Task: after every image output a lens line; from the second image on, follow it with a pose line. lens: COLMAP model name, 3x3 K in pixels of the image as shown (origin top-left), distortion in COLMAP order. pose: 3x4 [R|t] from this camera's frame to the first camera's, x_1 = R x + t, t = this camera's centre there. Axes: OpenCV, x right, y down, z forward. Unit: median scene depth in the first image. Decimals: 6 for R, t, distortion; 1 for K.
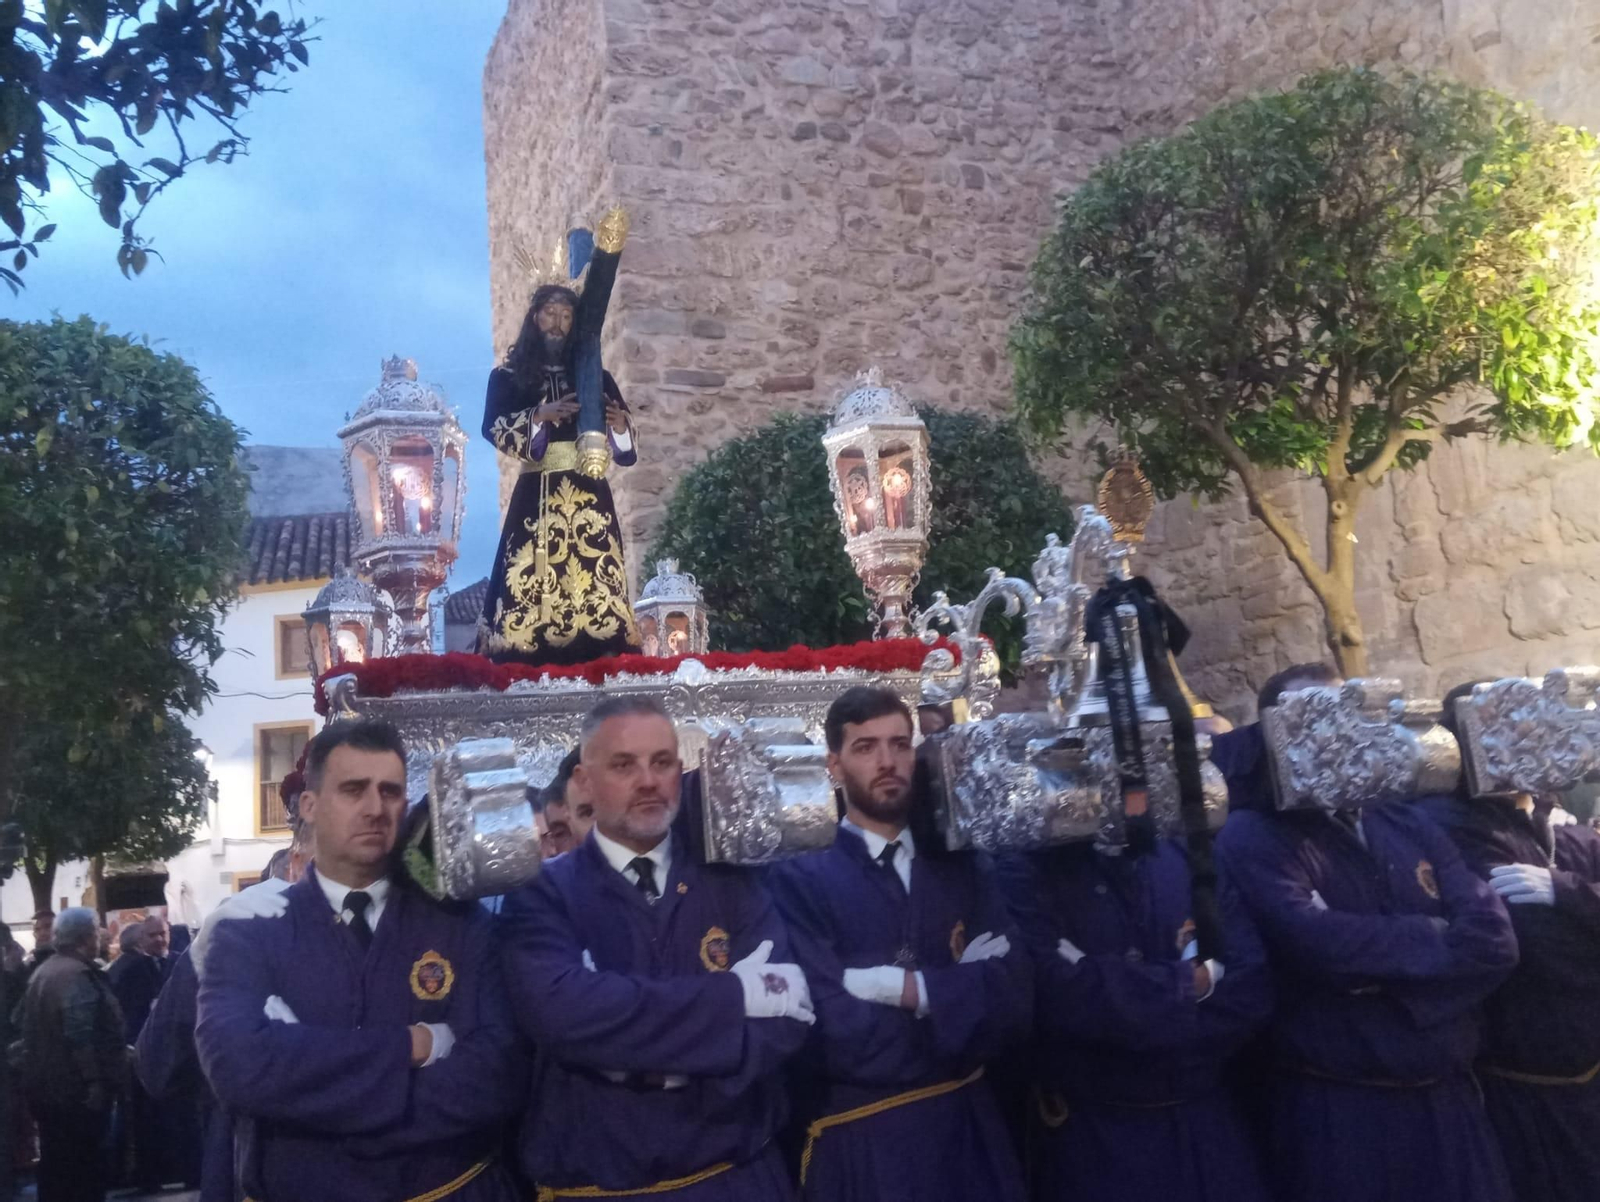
lens RADIAL K [[1653.0, 0, 831.4], [0, 1653.0, 599.2], [0, 0, 1]] dist [0.039833, 0.000000]
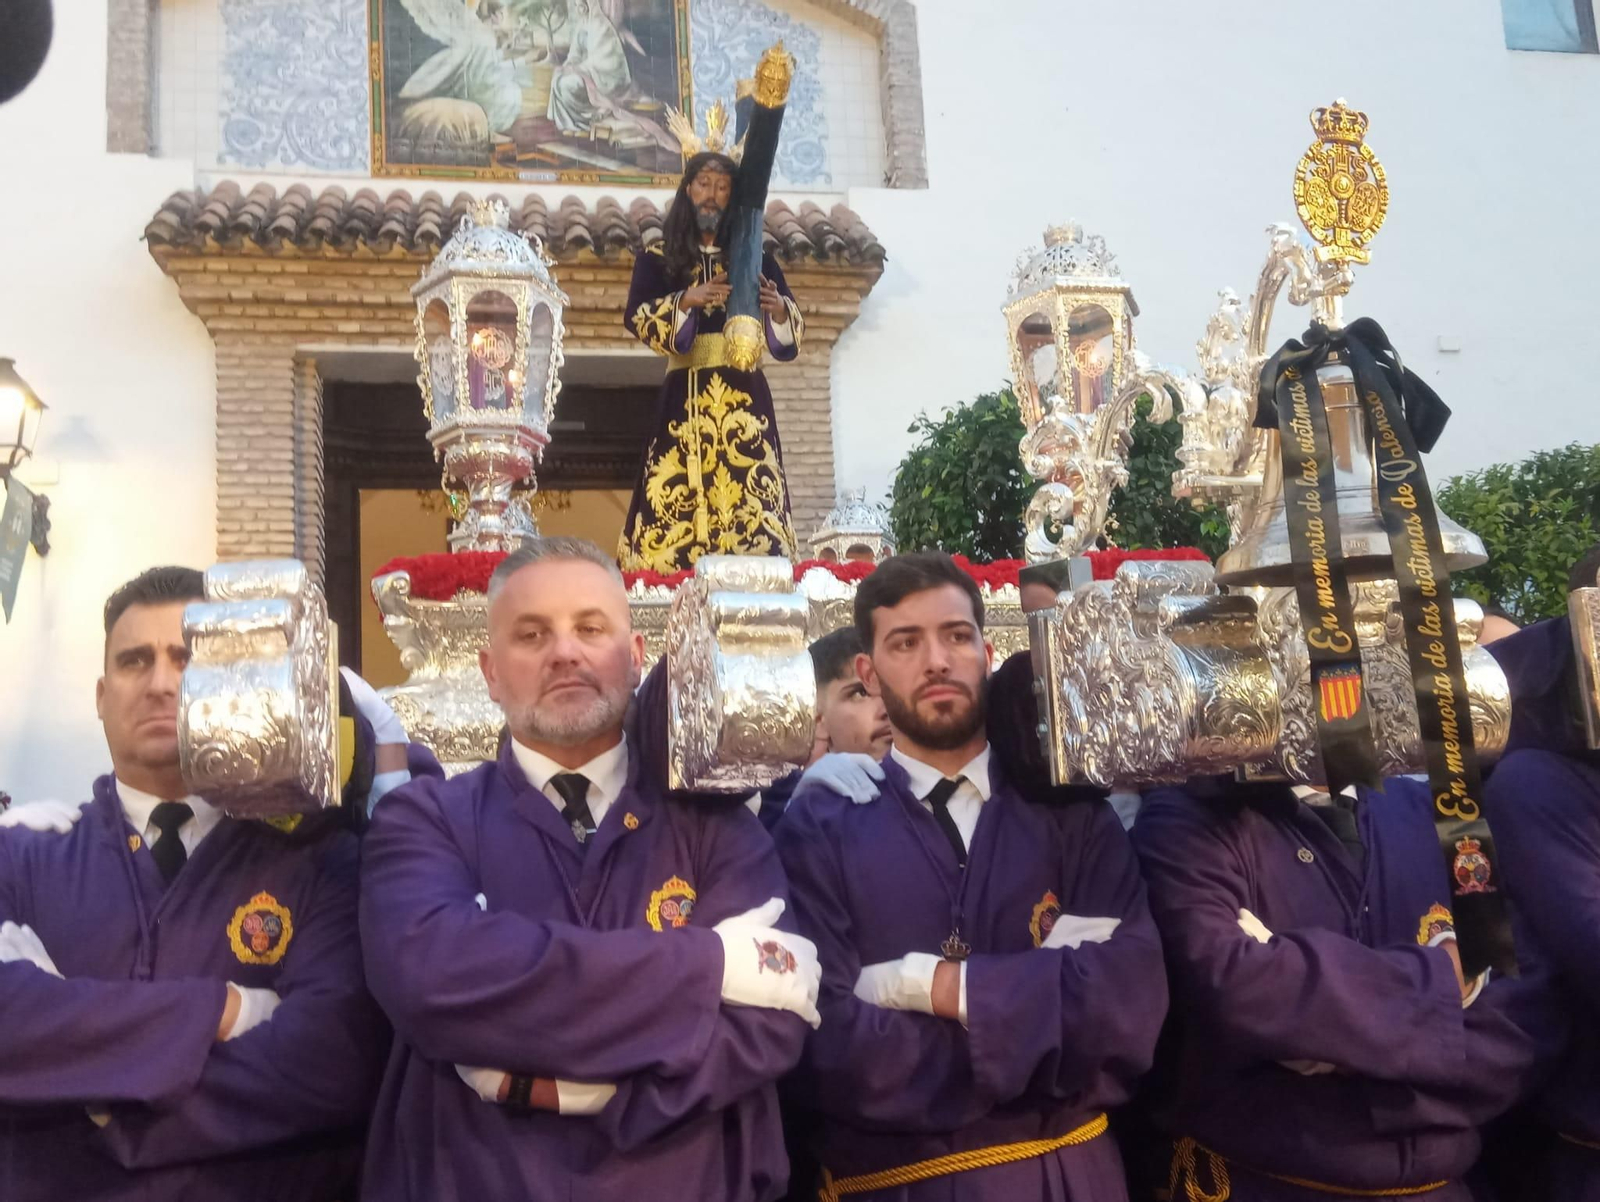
lens RADIAL K [[1653.0, 0, 800.5], [0, 1653.0, 628.8], [0, 0, 1]] dist [0.039833, 0.000000]
pose [[0.983615, 0.023881, -0.178692, 0.040682], [-0.019029, 0.999404, 0.028818, 0.034013], [0.179274, -0.024946, 0.983483, 0.158138]]
